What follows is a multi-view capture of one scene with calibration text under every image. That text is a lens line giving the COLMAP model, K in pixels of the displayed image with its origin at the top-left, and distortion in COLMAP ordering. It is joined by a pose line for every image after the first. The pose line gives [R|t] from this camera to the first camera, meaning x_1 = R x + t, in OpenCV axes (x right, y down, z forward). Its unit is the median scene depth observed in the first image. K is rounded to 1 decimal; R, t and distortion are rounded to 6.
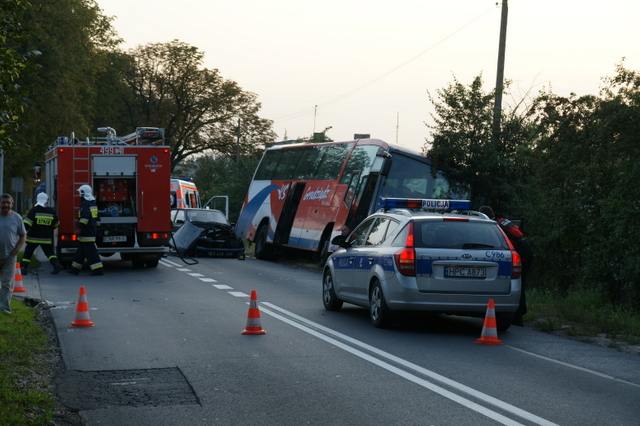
lens RADIAL K [[1400.7, 0, 320.1], [0, 1400.7, 212.6], [0, 0, 1]] dist [0.104335, 0.000000]
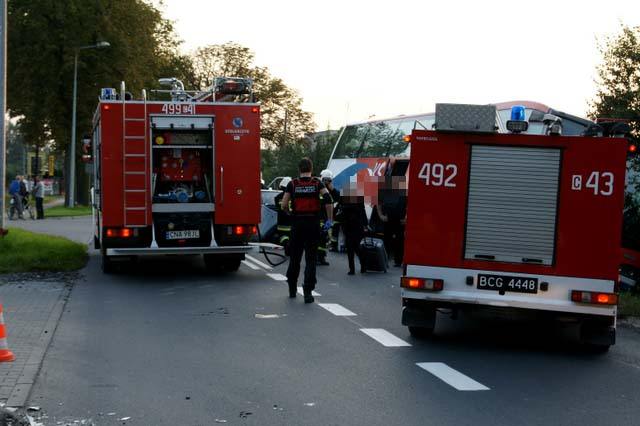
lens RADIAL K [[986.8, 0, 320.0], [0, 986.8, 213.0], [0, 0, 1]] dist [0.041831, 0.000000]
pose [[0.999999, 0.001501, 0.000005, -0.036972], [-0.001501, 0.999754, 0.022142, -0.001531], [0.000028, -0.022142, 0.999755, 0.240835]]
